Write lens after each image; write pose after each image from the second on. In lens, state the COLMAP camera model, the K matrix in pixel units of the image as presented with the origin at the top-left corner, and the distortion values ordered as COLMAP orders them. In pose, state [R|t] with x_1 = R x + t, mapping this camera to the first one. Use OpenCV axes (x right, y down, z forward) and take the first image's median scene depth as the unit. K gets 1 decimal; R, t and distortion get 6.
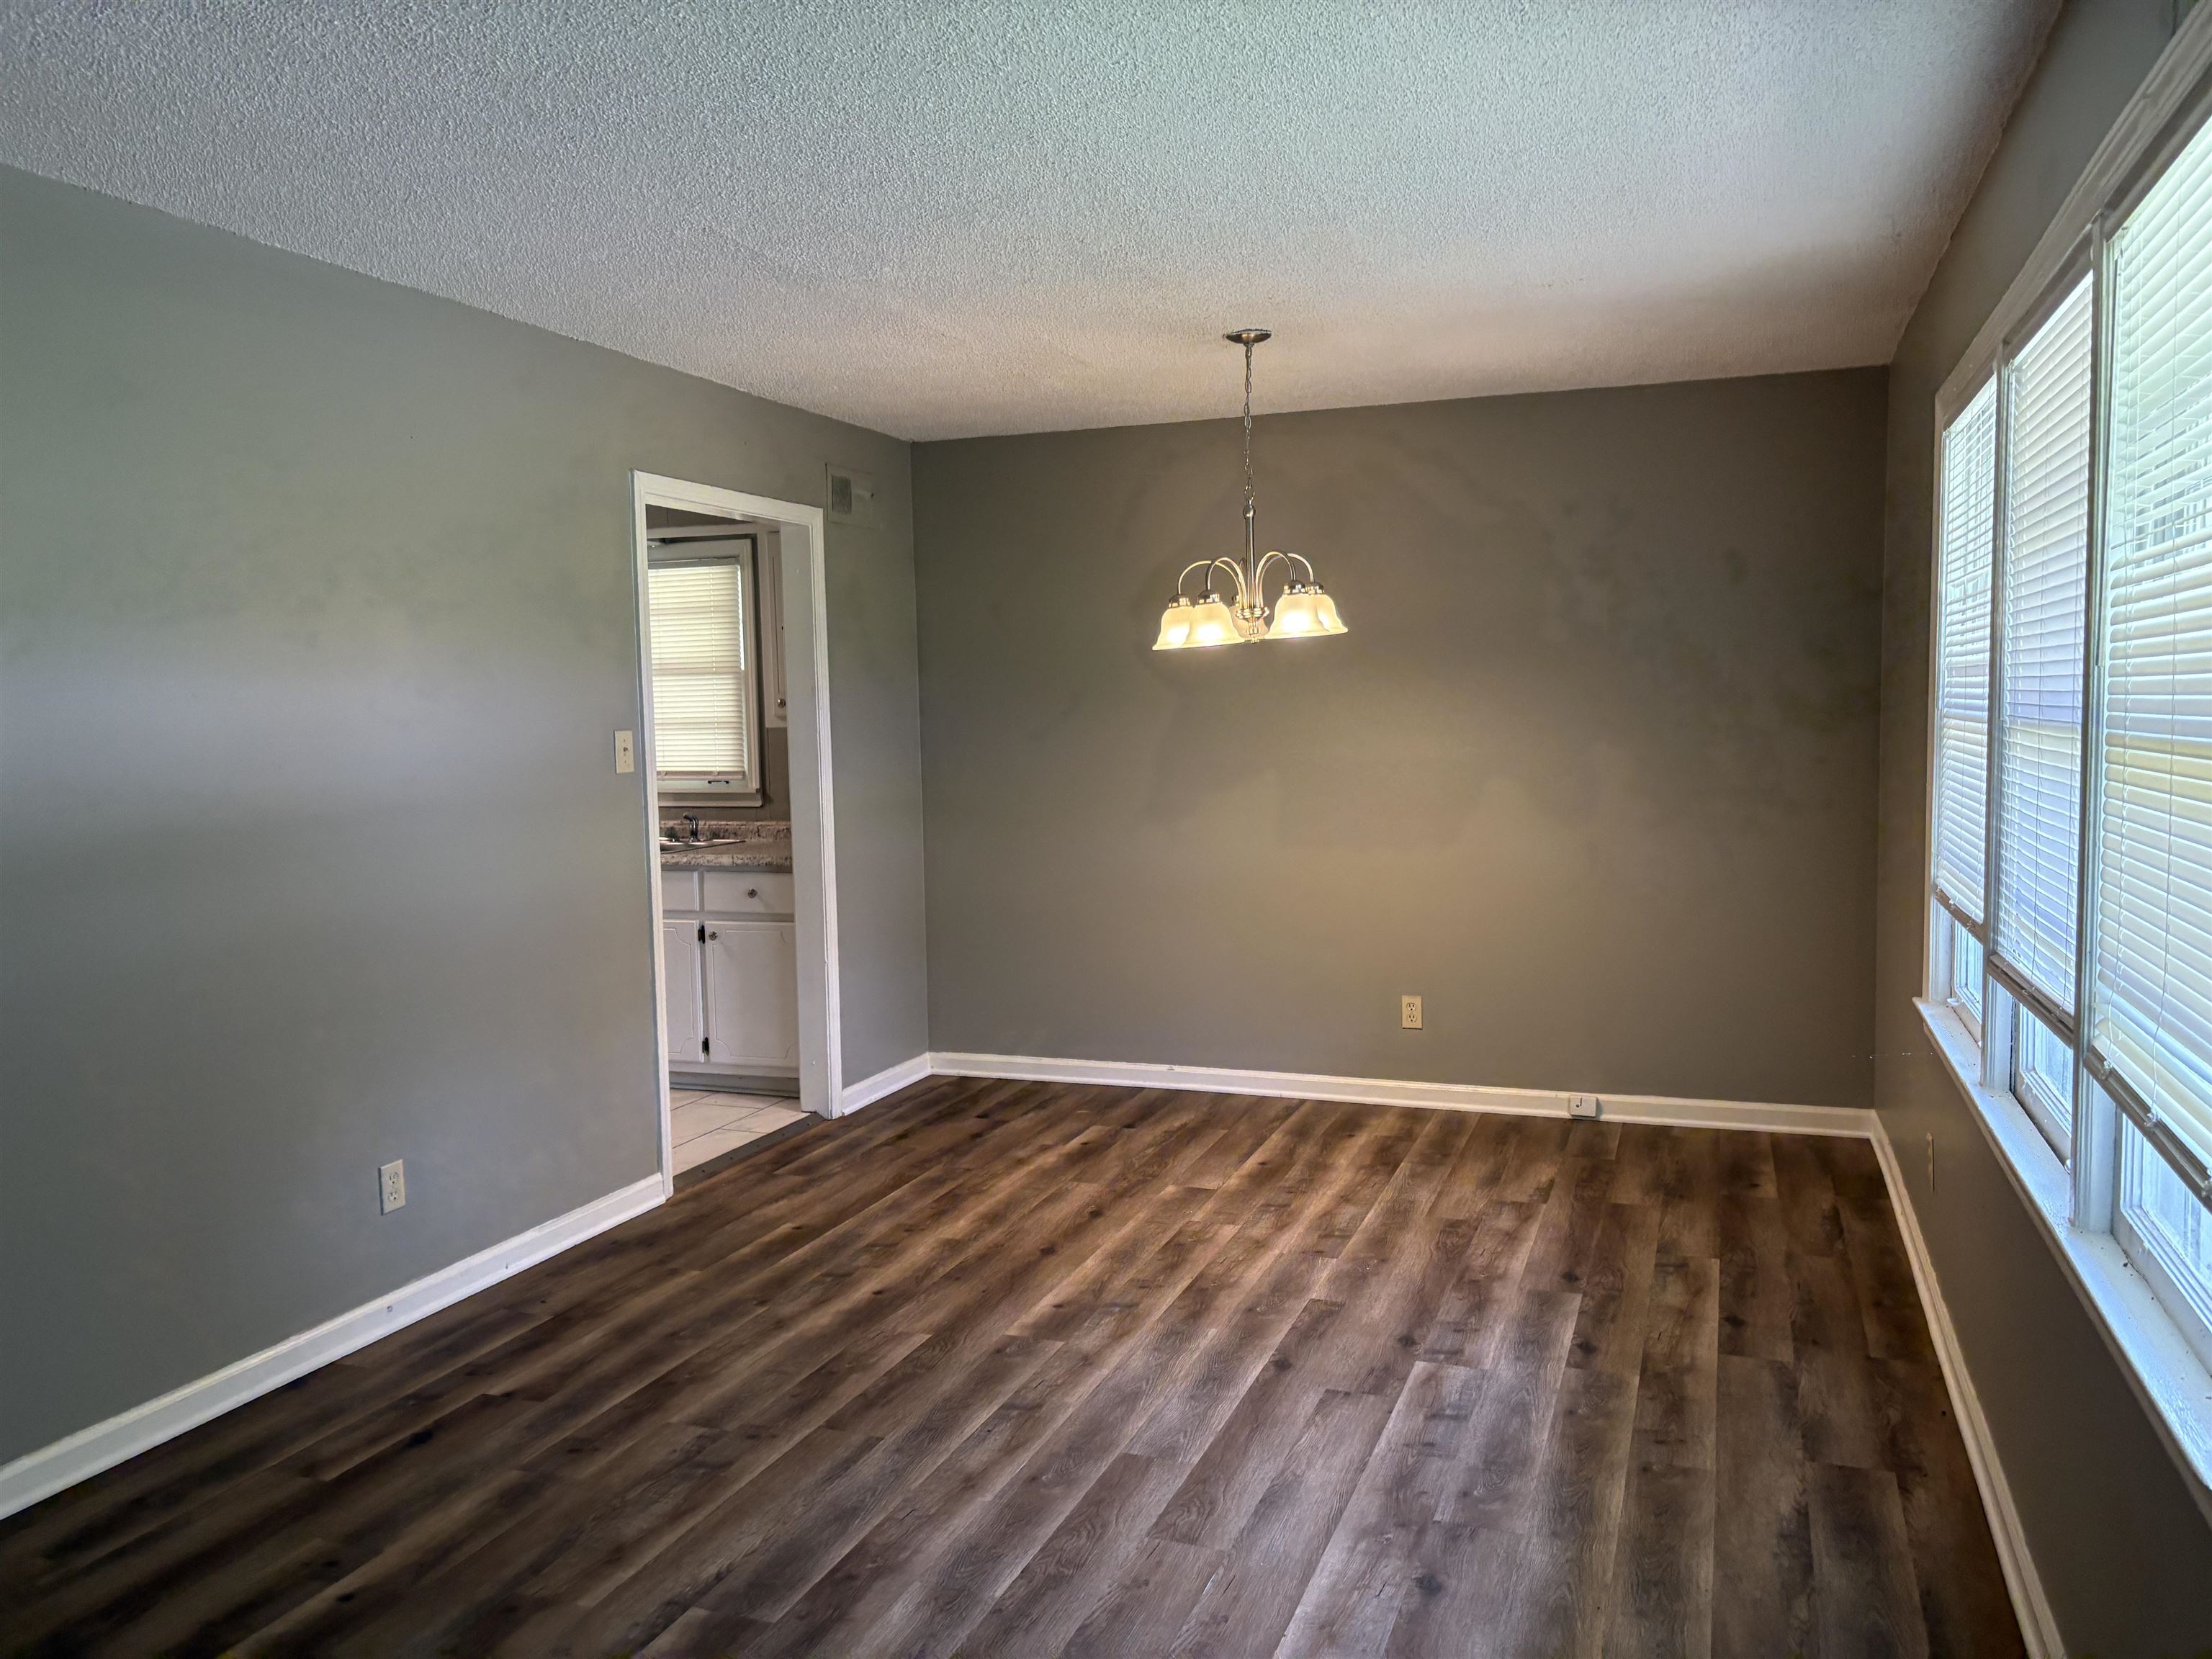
lens RADIAL K [[1658.9, 0, 1105.7], [0, 1658.9, 833.2], [0, 0, 1]] dist [0.004192, 0.001350]
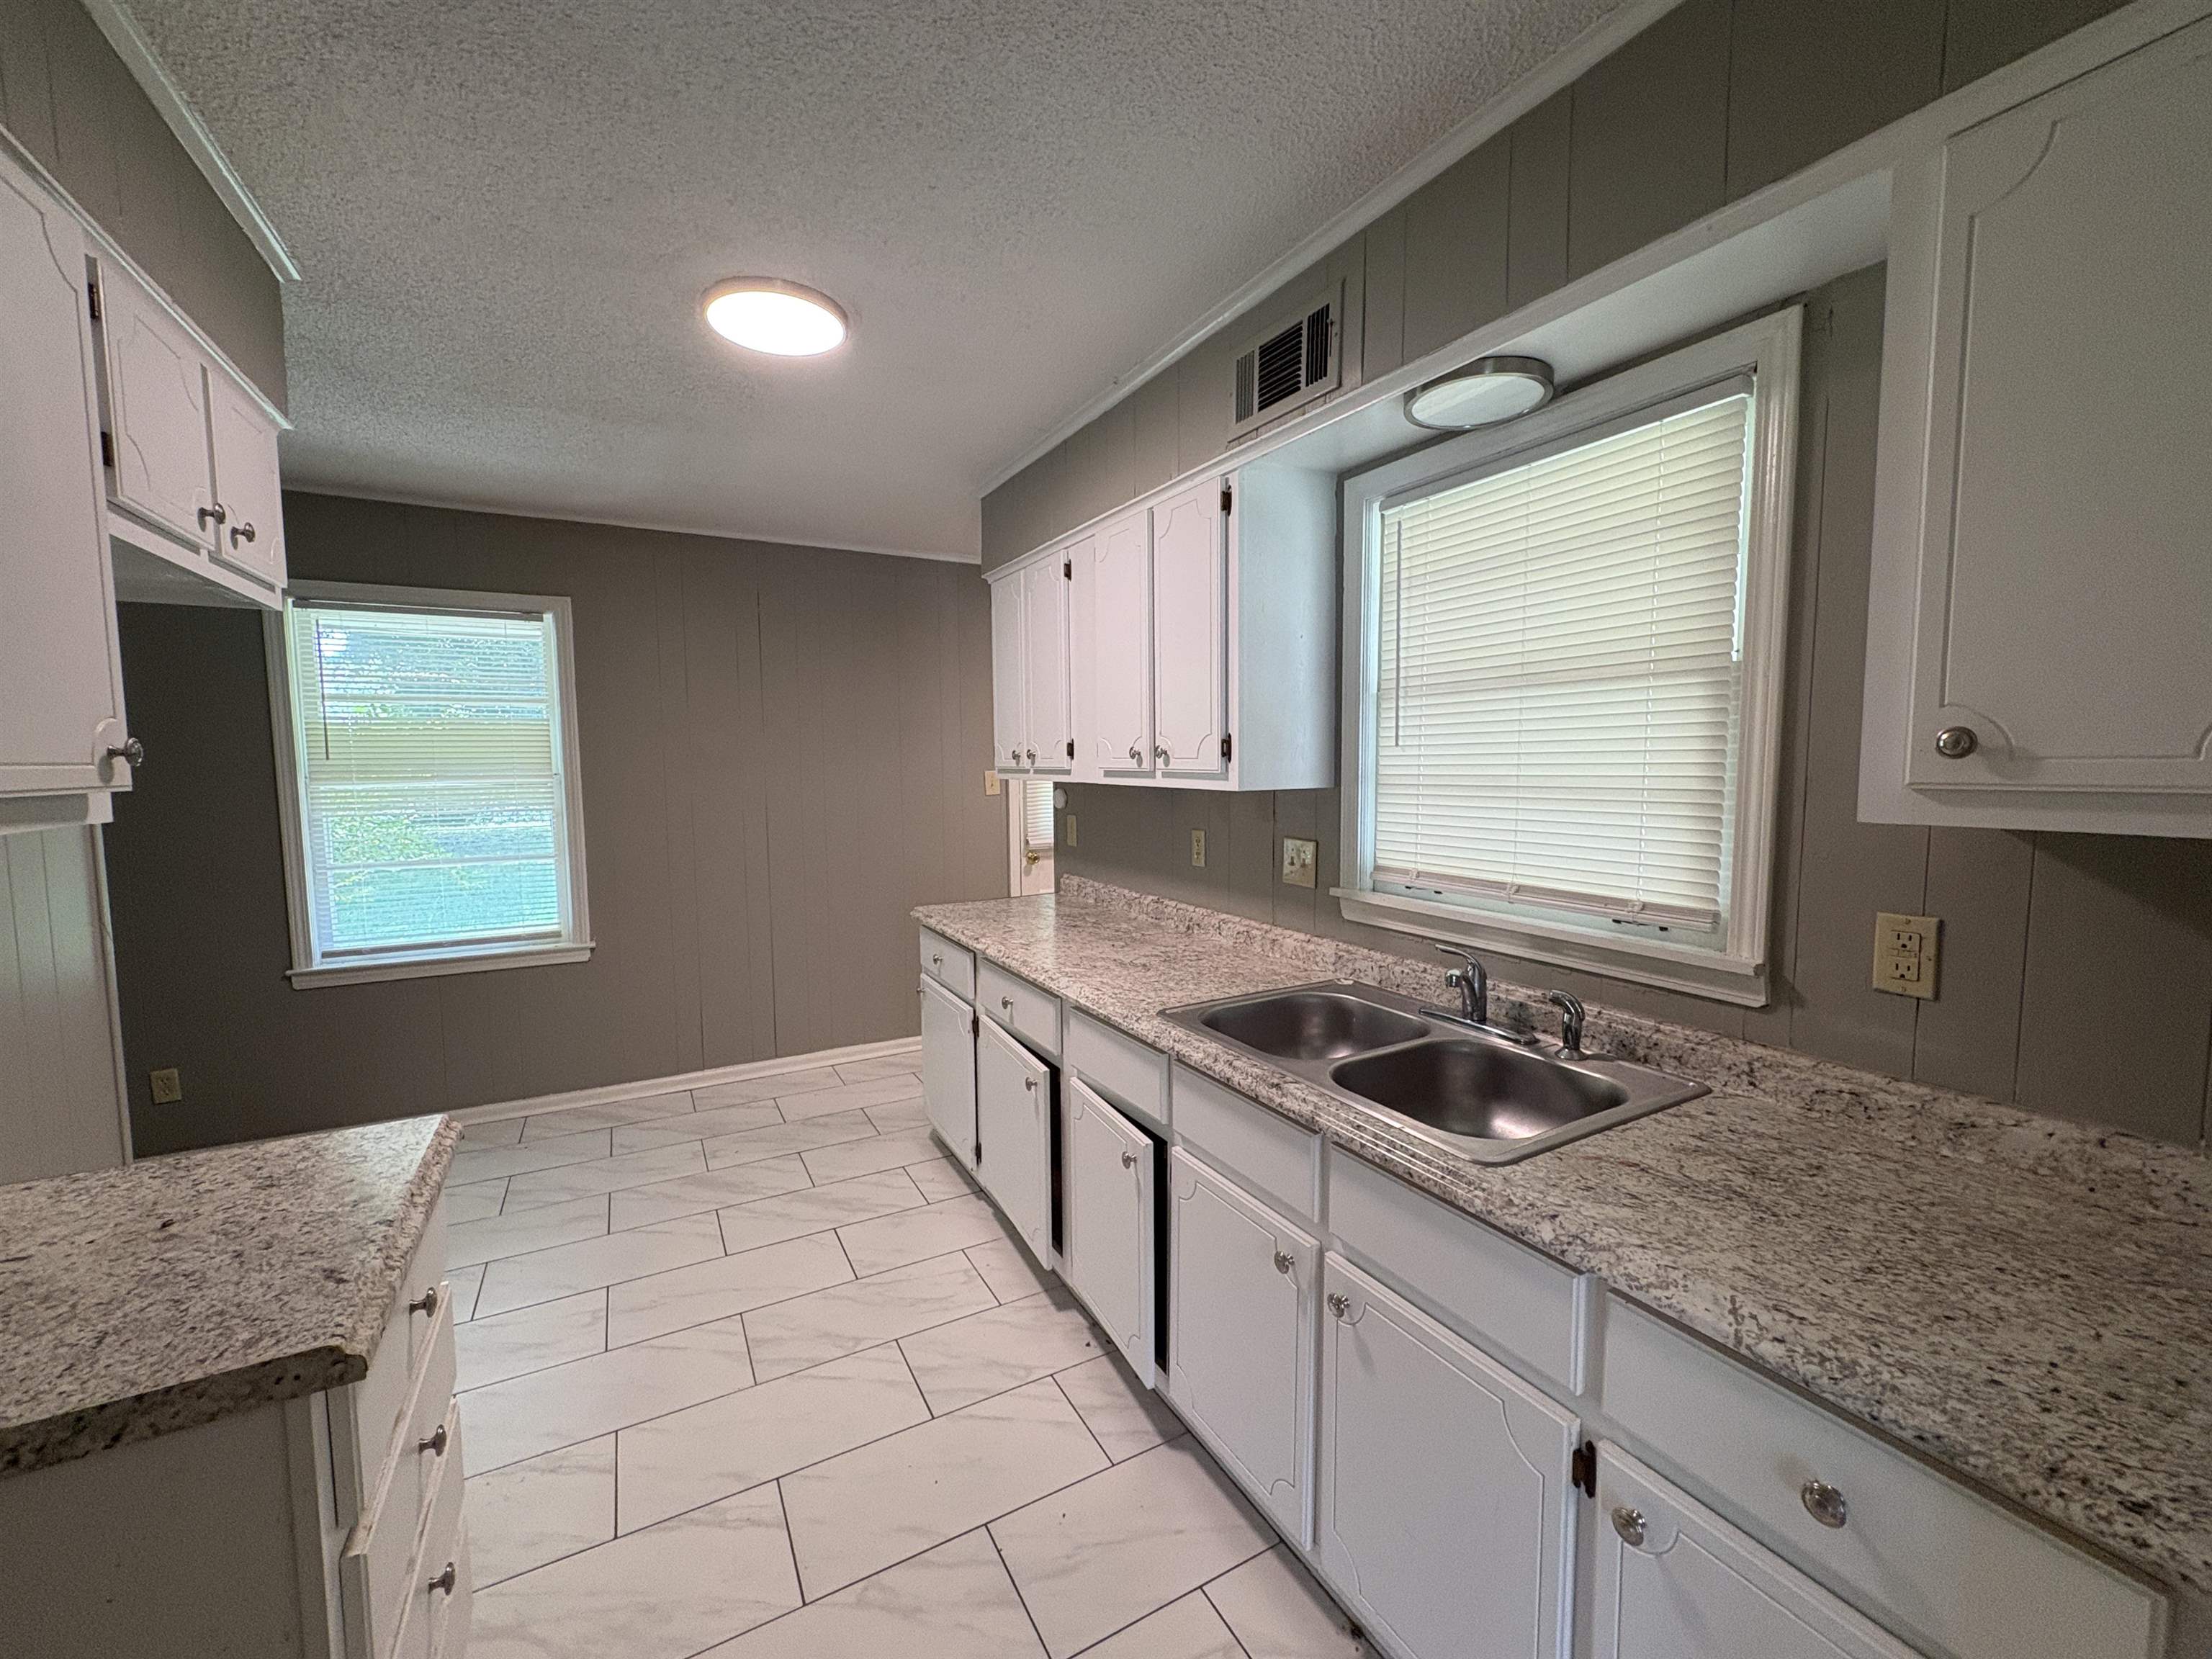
lens RADIAL K [[878.3, 0, 1110.9], [0, 878.3, 827.4], [0, 0, 1]] dist [0.000077, 0.000040]
pose [[0.756959, 0.065878, -0.650133, -0.192437], [-0.058675, 0.997739, 0.032785, -0.056972], [0.650823, 0.013330, 0.759112, 0.739829]]
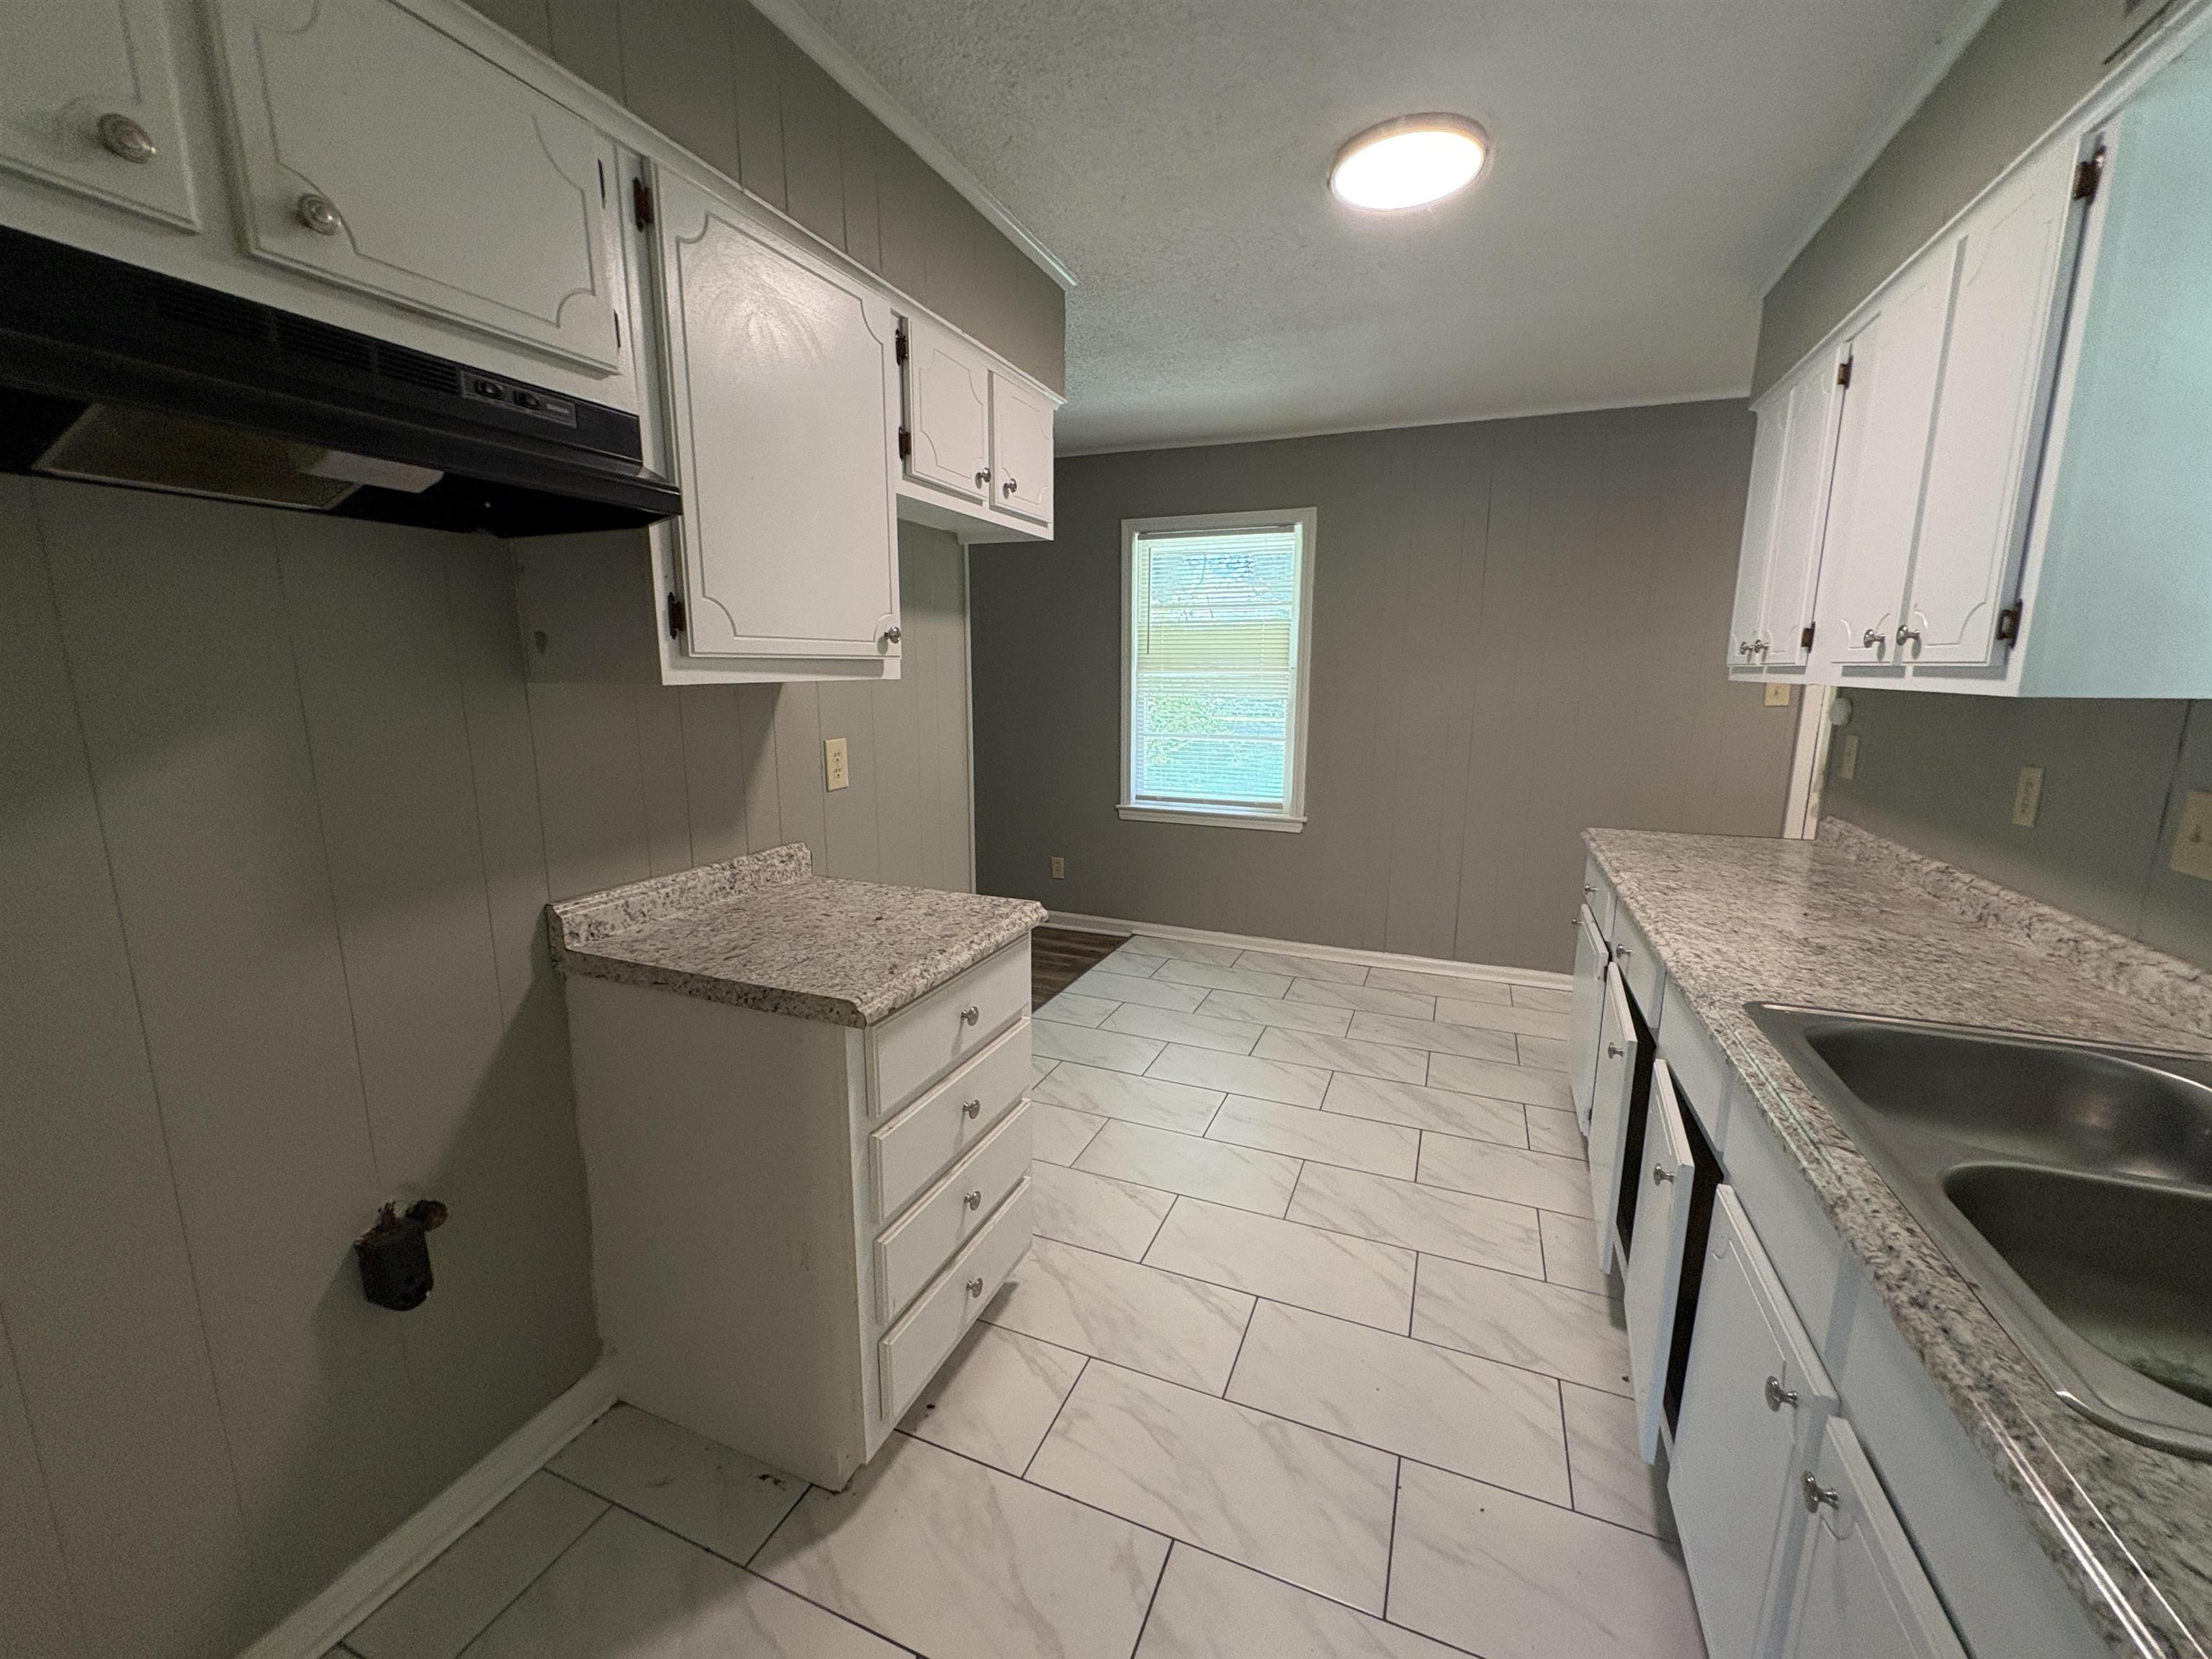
lens RADIAL K [[878.3, 0, 1098.5], [0, 878.3, 826.2], [0, 0, 1]] dist [0.000077, 0.000040]
pose [[-0.032825, 0.200321, -0.979180, -0.168494], [-0.081840, 0.975879, 0.202389, -0.057242], [0.996105, 0.086780, -0.015639, 0.811295]]
